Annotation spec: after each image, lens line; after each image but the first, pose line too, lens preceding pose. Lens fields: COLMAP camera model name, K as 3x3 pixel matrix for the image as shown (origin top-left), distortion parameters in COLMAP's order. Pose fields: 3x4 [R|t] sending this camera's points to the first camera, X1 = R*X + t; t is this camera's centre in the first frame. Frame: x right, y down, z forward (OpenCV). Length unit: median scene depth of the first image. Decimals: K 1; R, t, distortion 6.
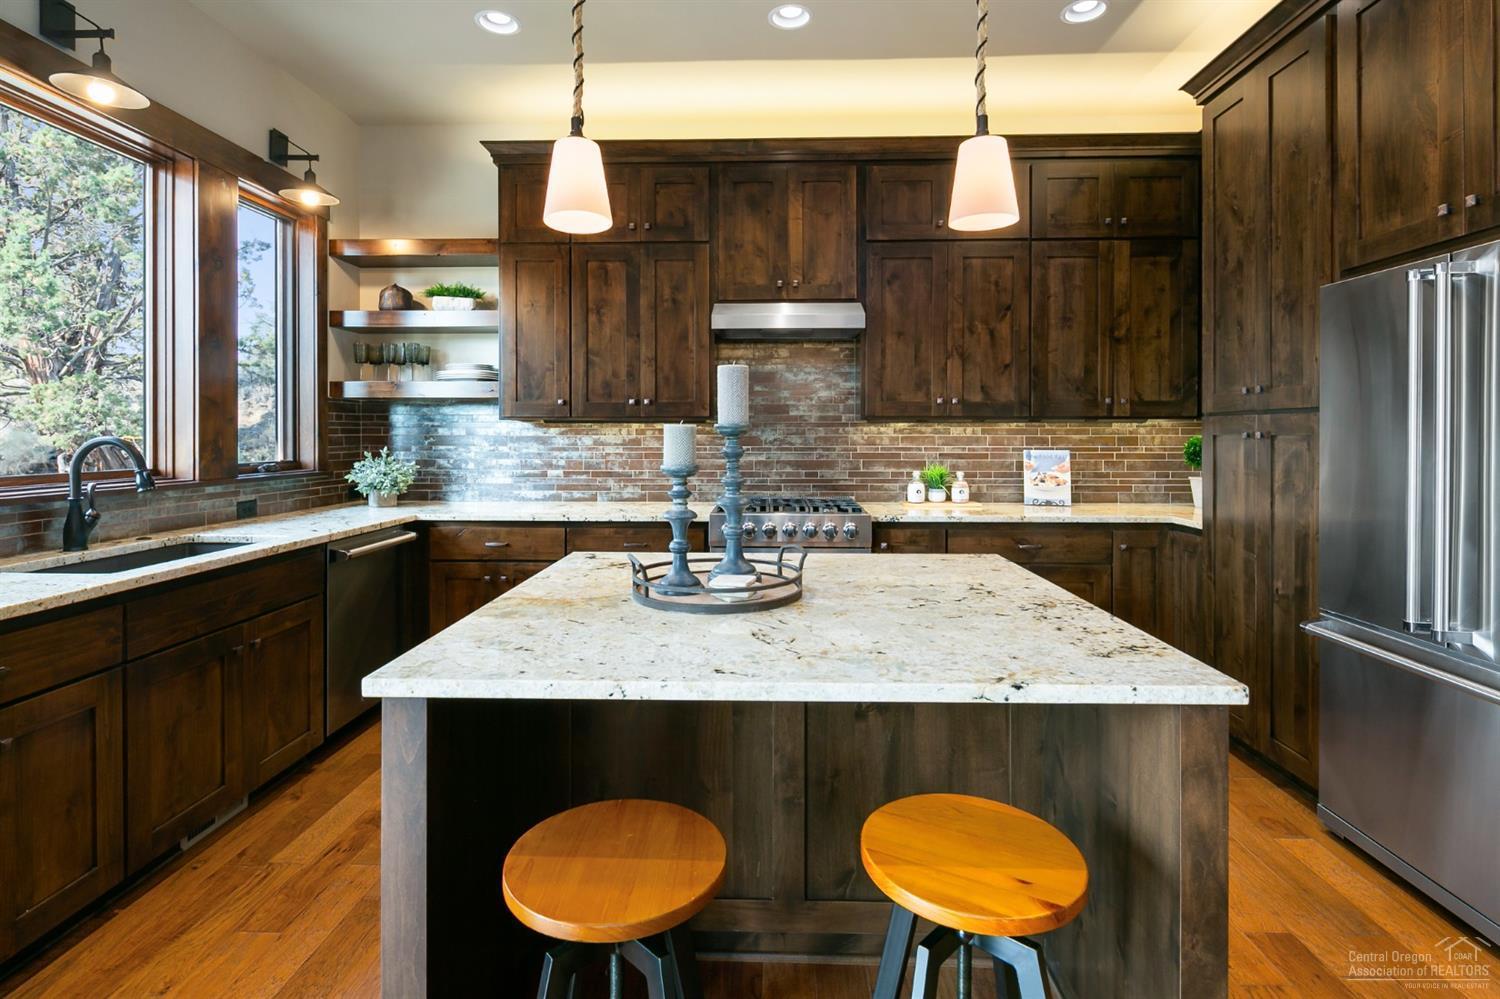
lens RADIAL K [[727.0, 0, 749.7], [0, 727.0, 438.8], [0, 0, 1]] dist [-0.001226, 0.000714]
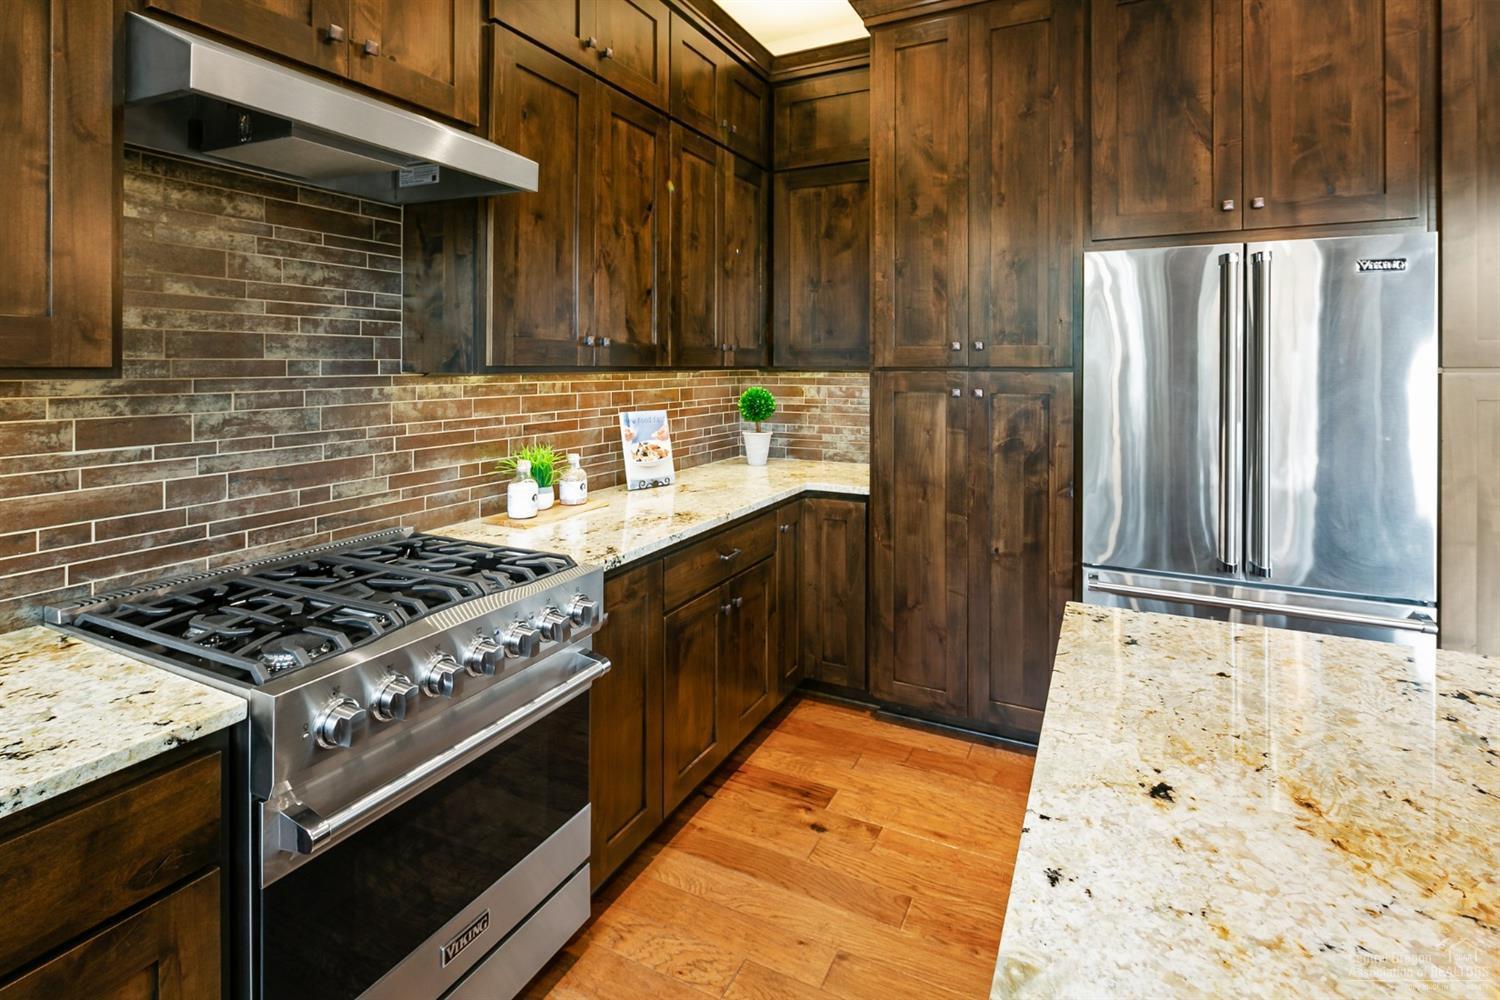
lens RADIAL K [[727.0, 0, 745.8], [0, 727.0, 364.9], [0, 0, 1]] dist [-0.001226, 0.000714]
pose [[0.419646, 0.000614, 0.907688, -0.221608], [0.004044, 0.999989, -0.002546, -0.029931], [-0.907679, 0.004739, 0.419639, 0.625916]]
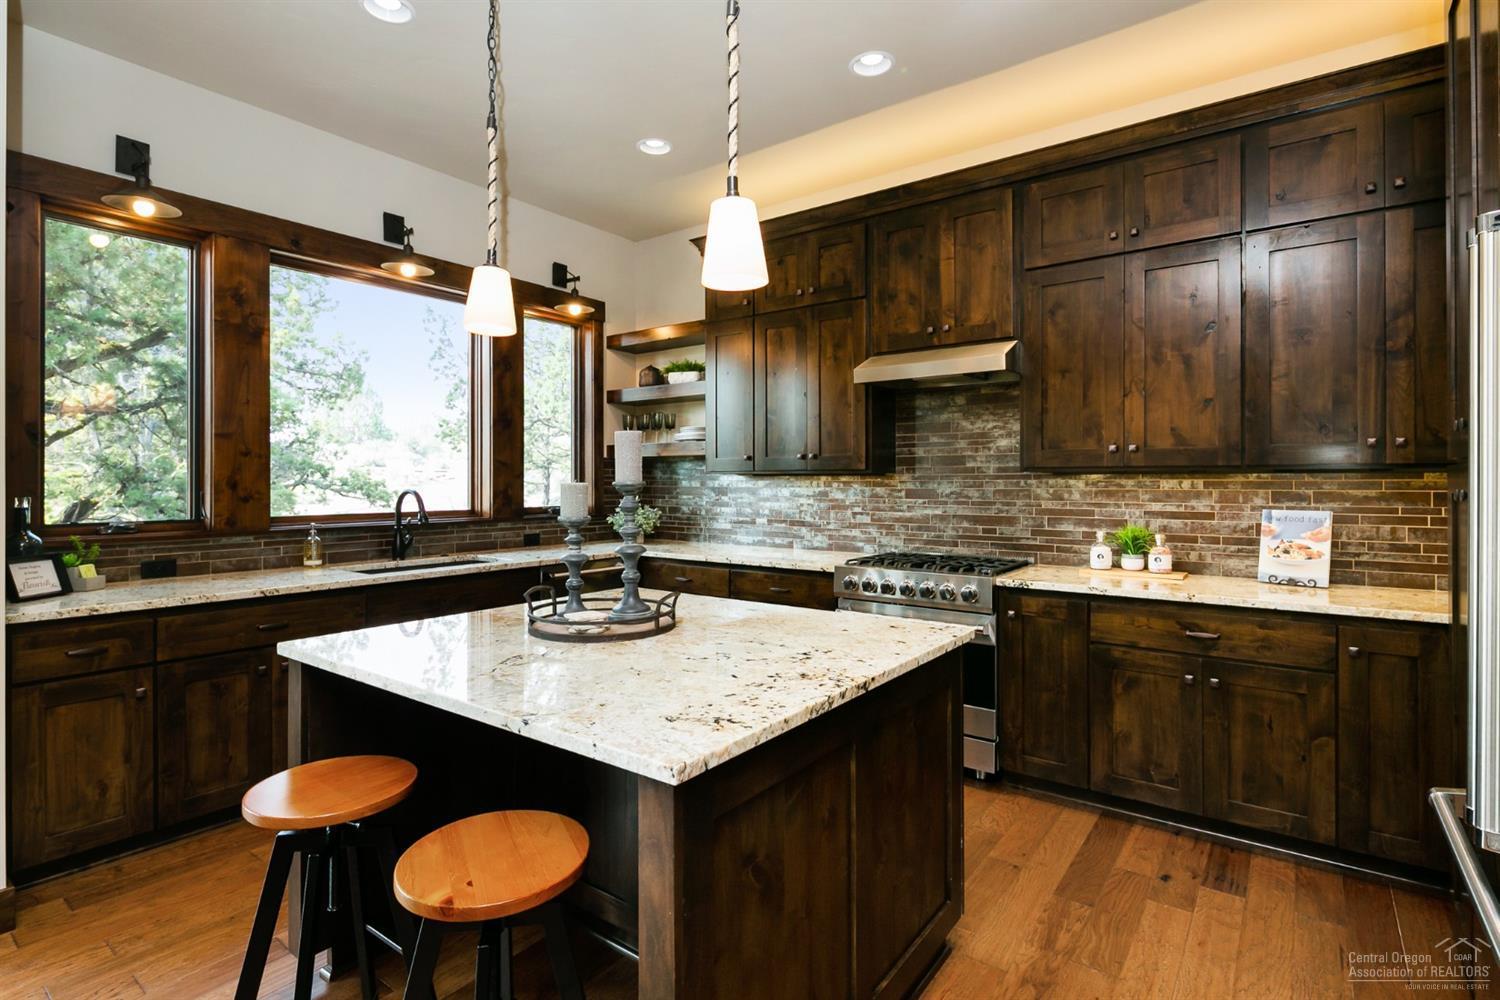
lens RADIAL K [[727.0, 0, 755.3], [0, 727.0, 484.1], [0, 0, 1]] dist [-0.001226, 0.000714]
pose [[0.823022, 0.002080, -0.568006, 0.391832], [-0.003863, 0.999991, -0.001935, -0.007884], [0.567997, 0.003787, 0.823022, 0.083263]]
